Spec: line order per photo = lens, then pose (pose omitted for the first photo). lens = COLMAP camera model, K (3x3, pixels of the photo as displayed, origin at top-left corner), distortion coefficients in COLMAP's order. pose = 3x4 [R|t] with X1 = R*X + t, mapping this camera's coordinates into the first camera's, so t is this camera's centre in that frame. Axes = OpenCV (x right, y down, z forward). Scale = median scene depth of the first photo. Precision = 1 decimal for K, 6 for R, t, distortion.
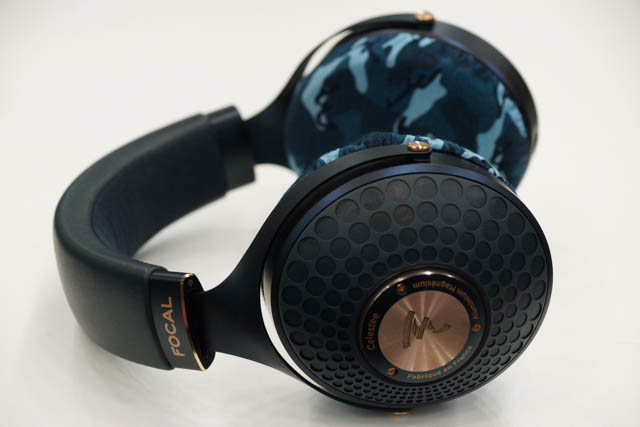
lens RADIAL K [[1901.6, 0, 320.0], [0, 1901.6, 213.5], [0, 0, 1]] dist [-0.017799, -0.325912]
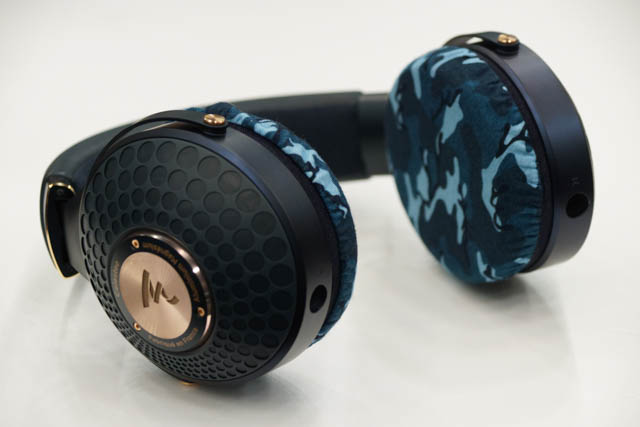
lens RADIAL K [[1937.7, 0, 320.0], [0, 1937.7, 213.5], [0, 0, 1]] dist [0.140068, 0.181146]
pose [[0.678197, 0.277894, -0.680312, 0.753680], [-0.298226, 0.950164, 0.090826, -0.092528], [0.671648, 0.141289, 0.727274, 0.292584]]
